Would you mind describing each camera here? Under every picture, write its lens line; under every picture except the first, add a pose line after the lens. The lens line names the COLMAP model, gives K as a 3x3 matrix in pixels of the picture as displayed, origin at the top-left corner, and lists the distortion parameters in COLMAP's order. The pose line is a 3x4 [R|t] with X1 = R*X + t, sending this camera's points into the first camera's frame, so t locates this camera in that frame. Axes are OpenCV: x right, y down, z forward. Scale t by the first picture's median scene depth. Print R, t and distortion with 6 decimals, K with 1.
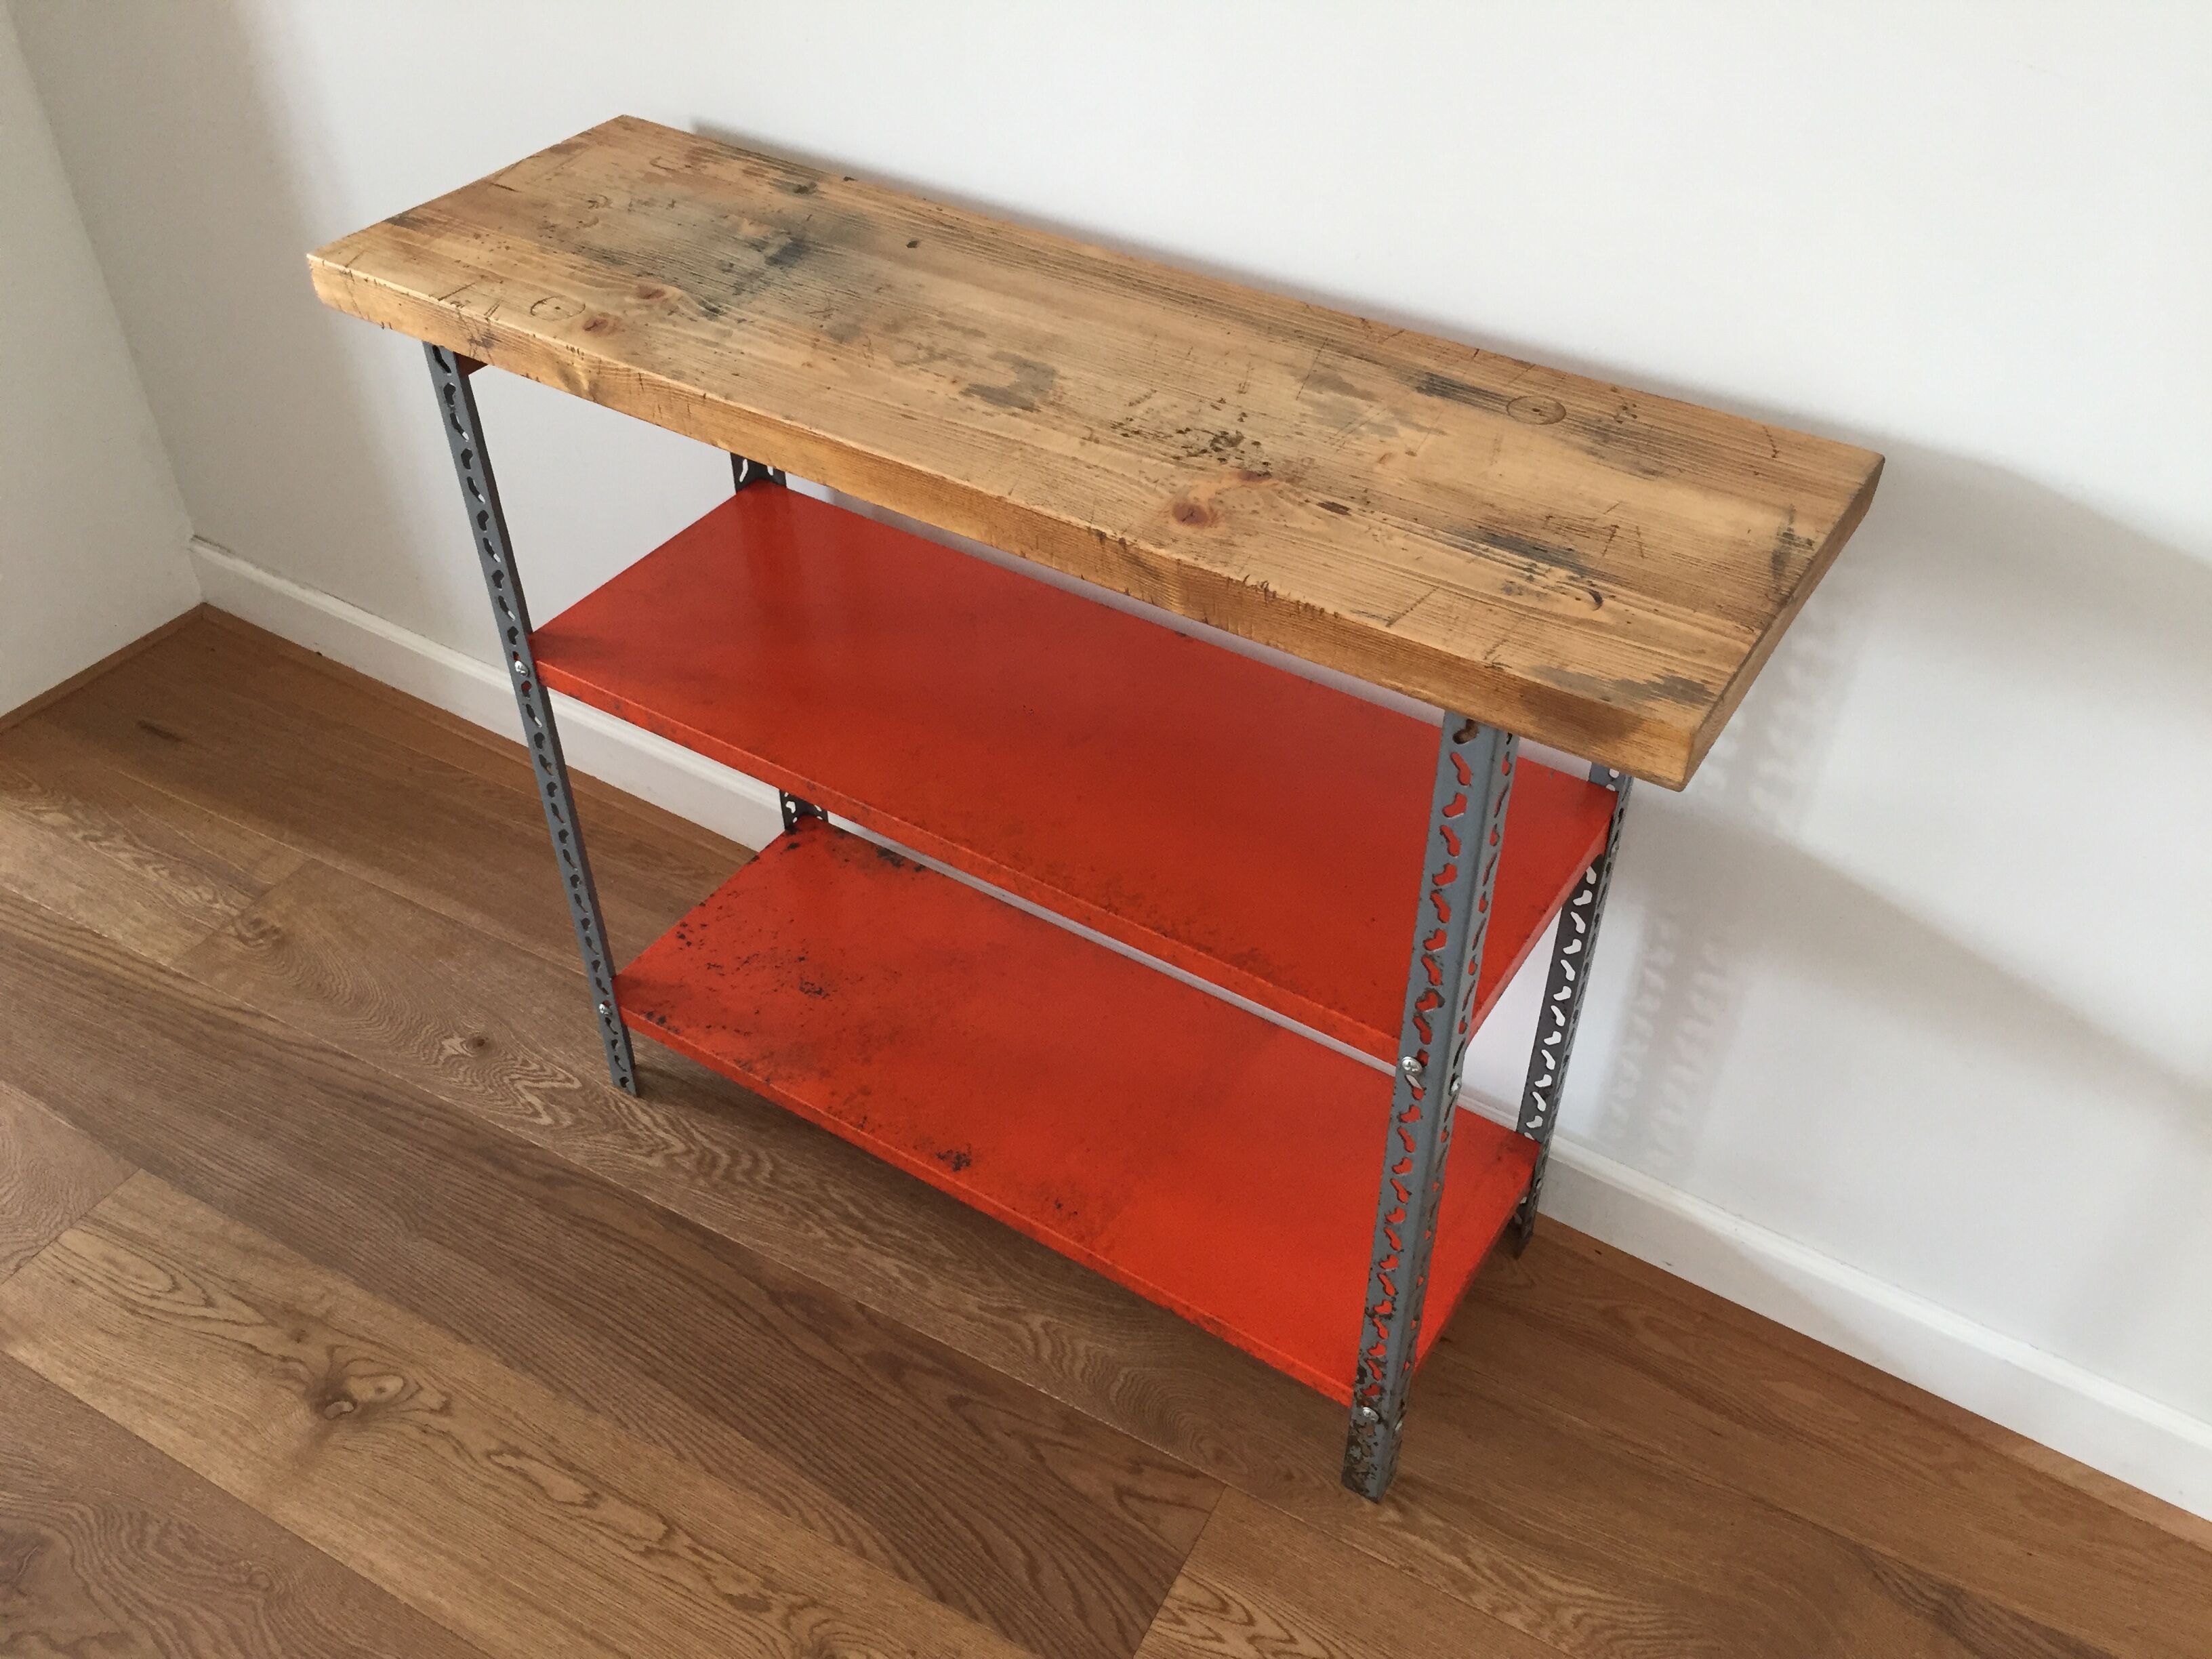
lens RADIAL K [[1912.8, 0, 1091.7], [0, 1912.8, 809.5], [0, 0, 1]] dist [0.078779, -0.112444]
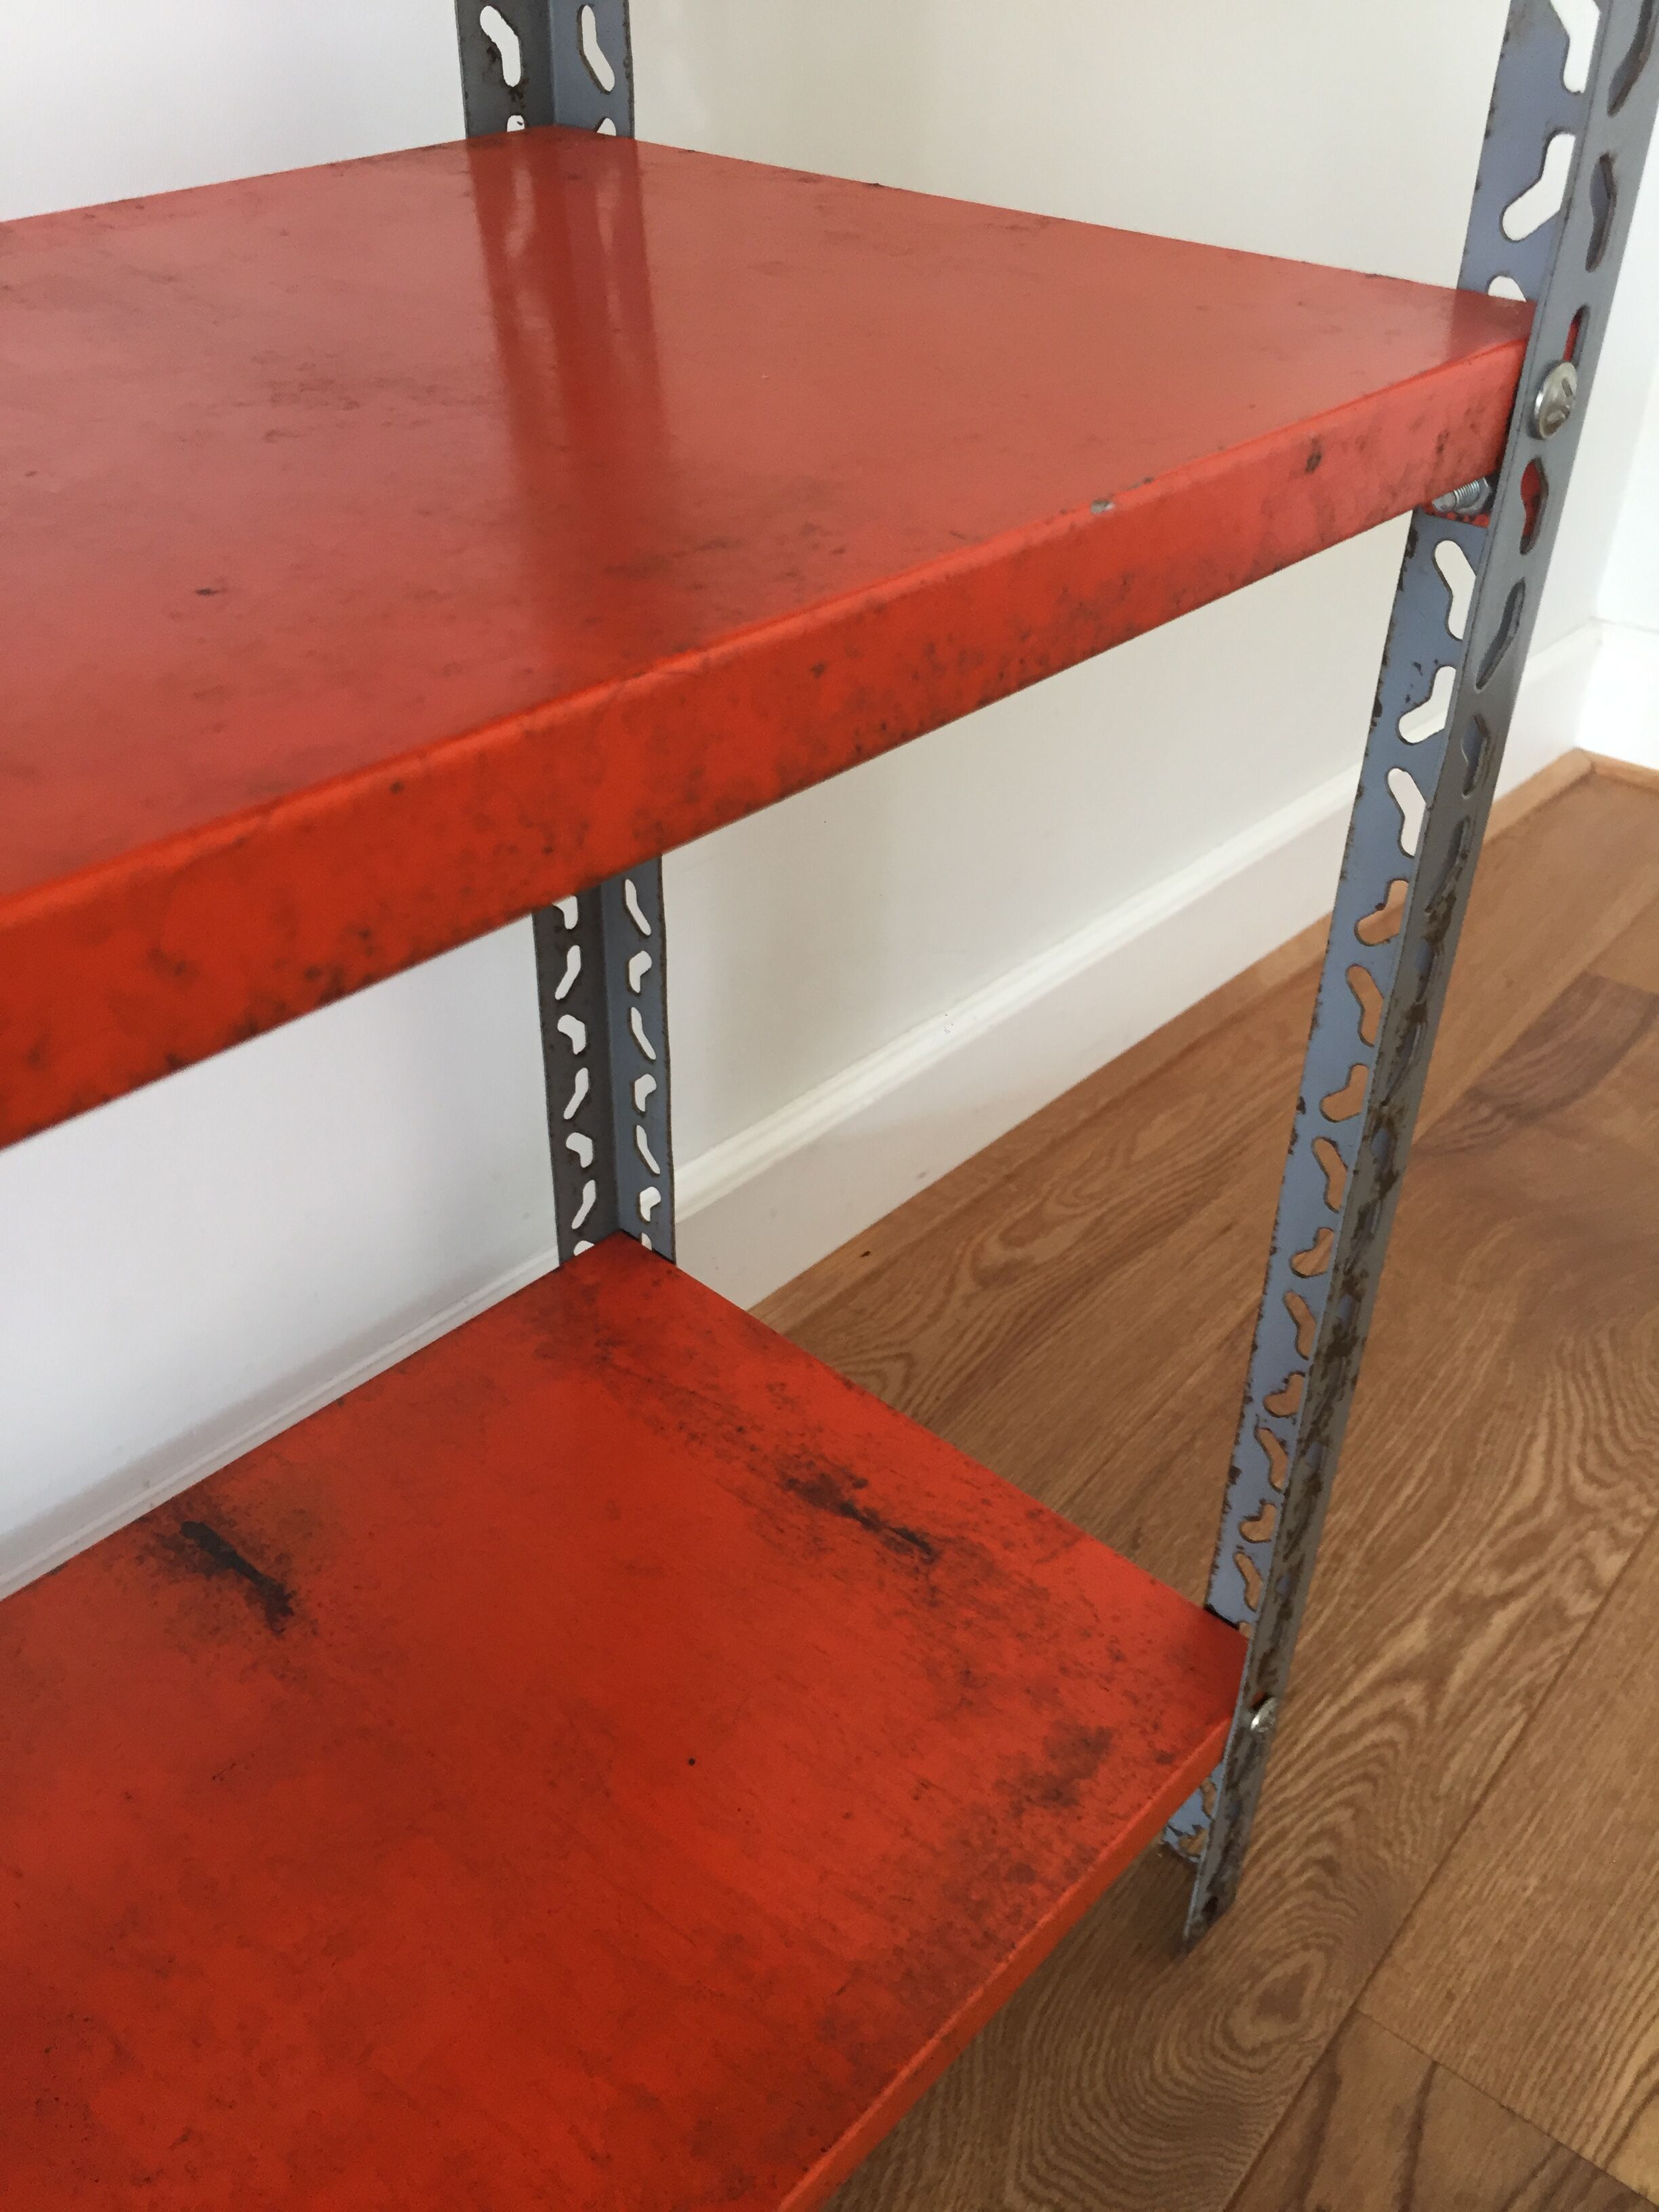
lens RADIAL K [[1912.8, 0, 844.9], [0, 1912.8, 1103.9], [0, 0, 1]] dist [0.078779, -0.112444]
pose [[0.171484, -0.559203, 0.811102, -0.180214], [0.628583, 0.696049, 0.346986, 0.006802], [-0.758602, 0.450342, 0.470866, 0.827816]]
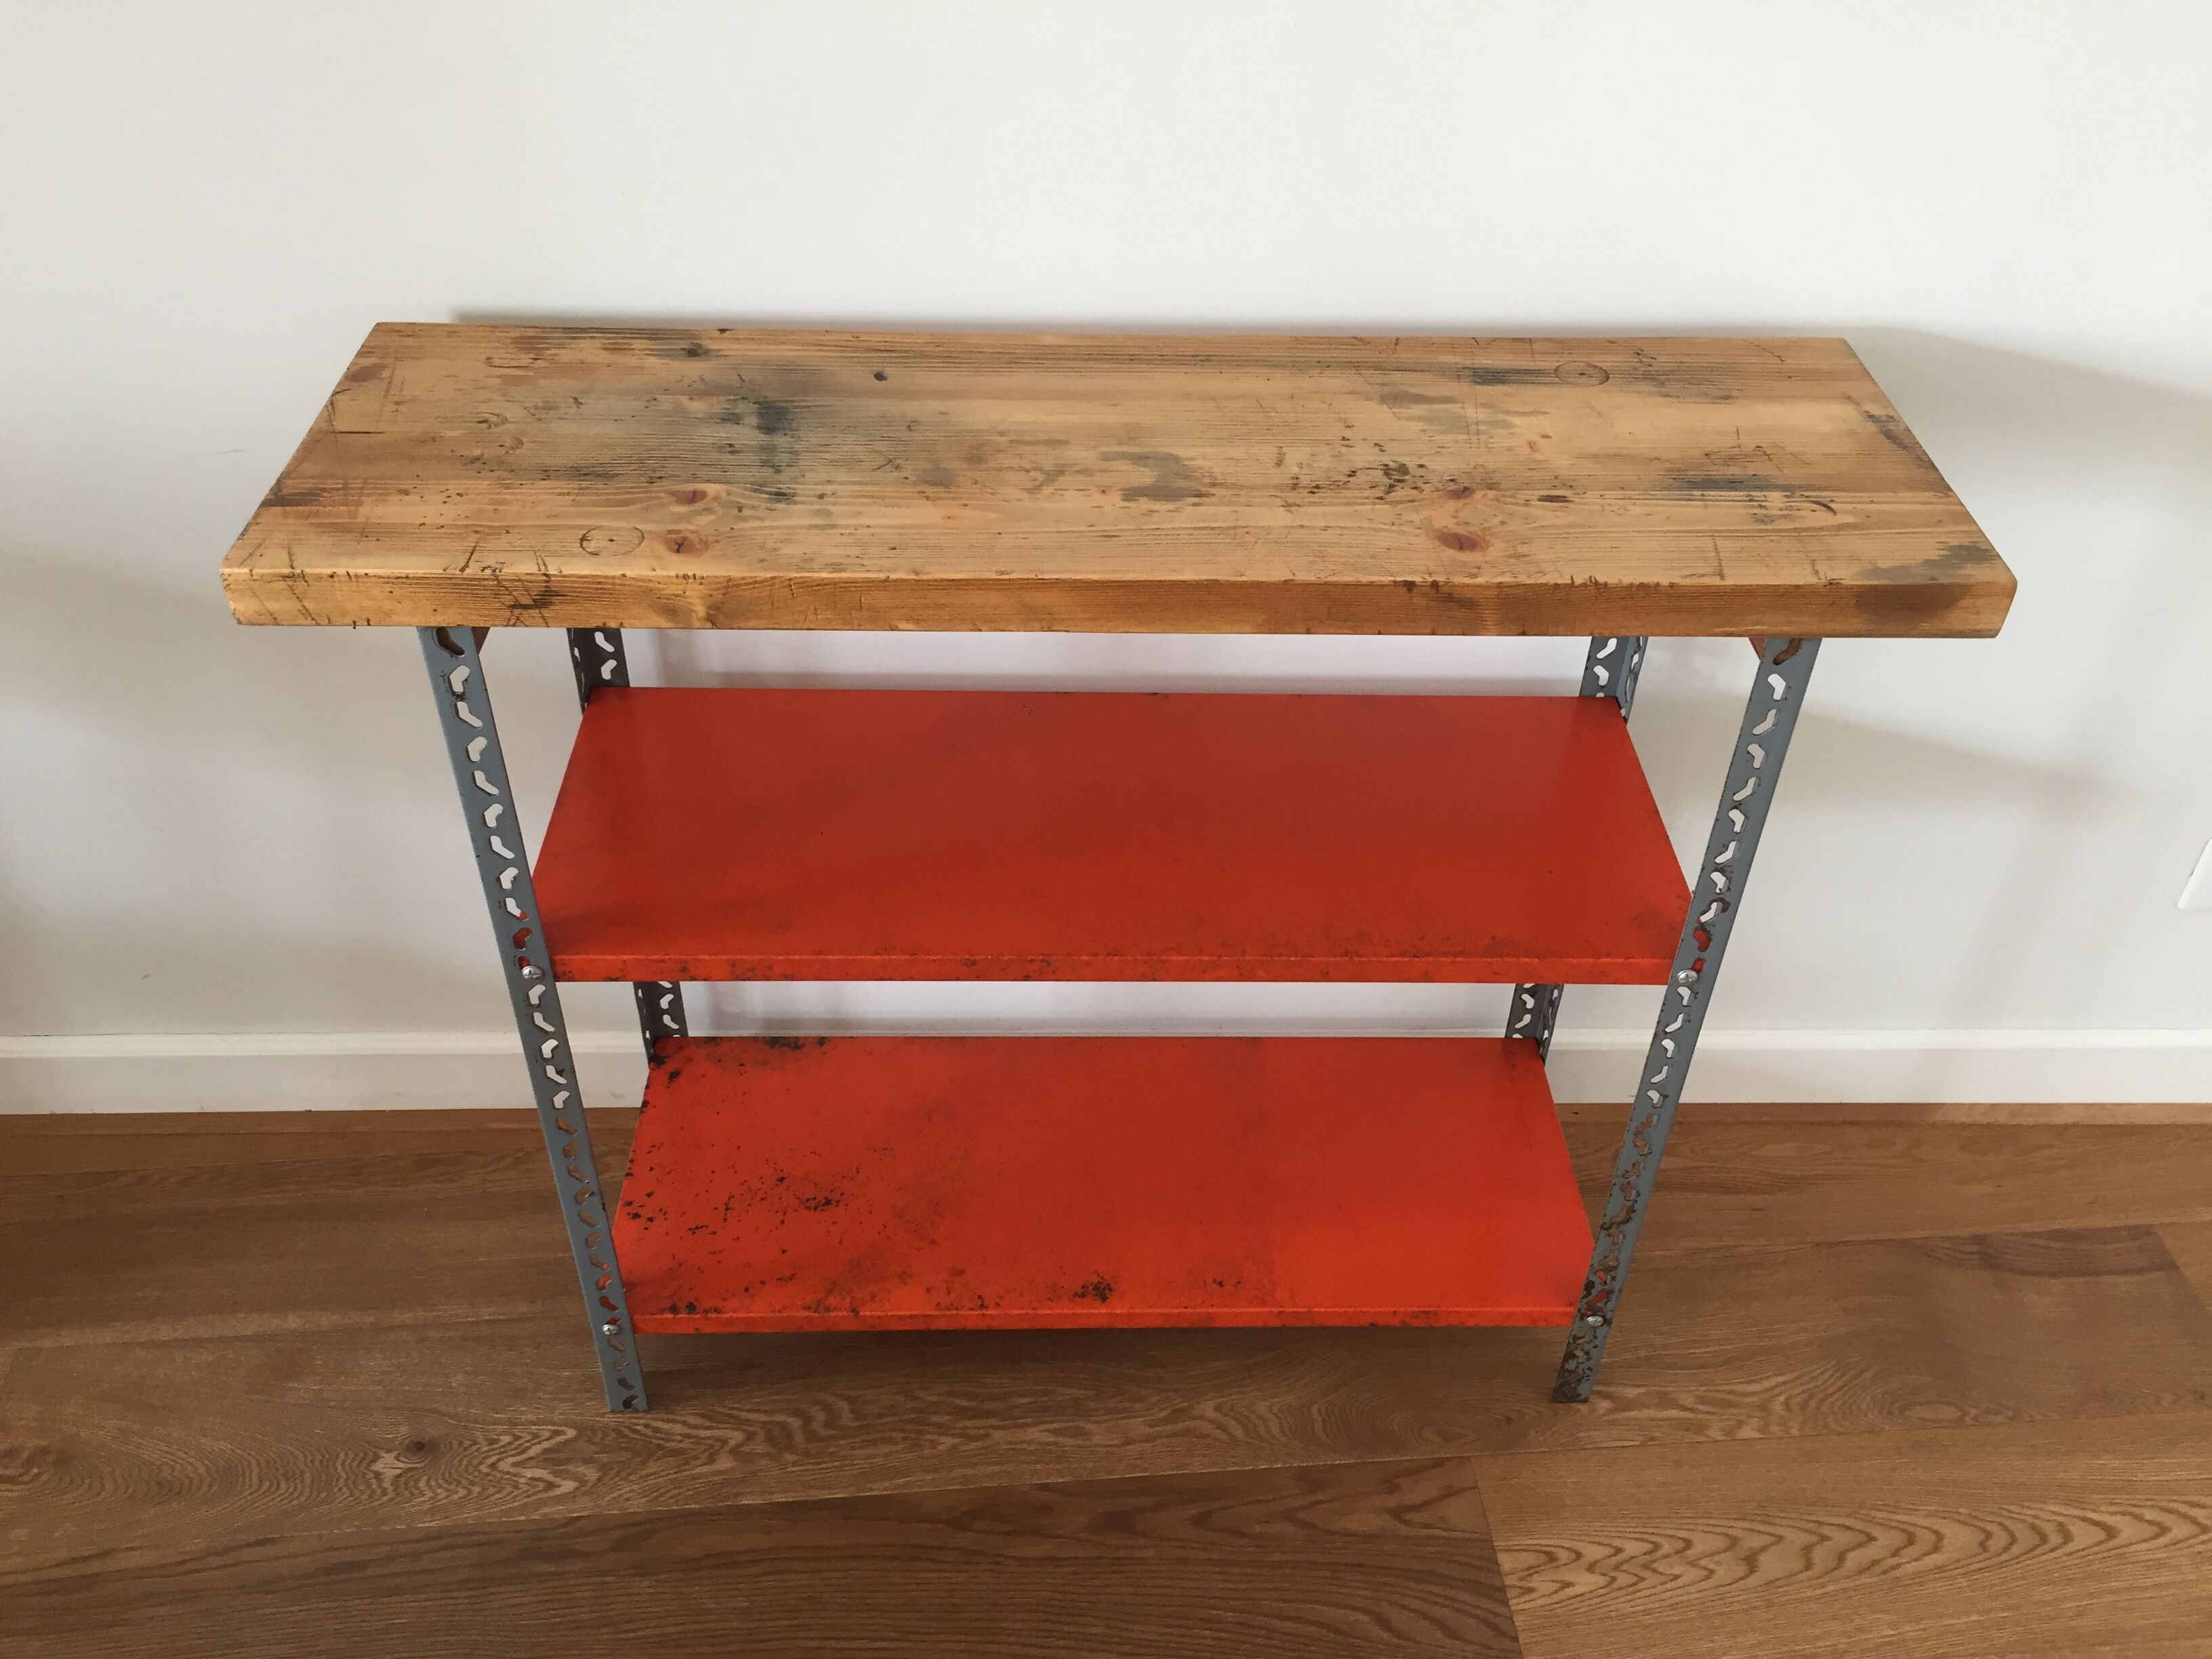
lens RADIAL K [[1912.8, 0, 1096.5], [0, 1912.8, 811.4], [0, 0, 1]] dist [0.078779, -0.112444]
pose [[0.829303, -0.335066, 0.447200, -0.456149], [0.343341, 0.936938, 0.065300, -0.112728], [-0.440878, 0.099389, 0.892047, 0.136030]]
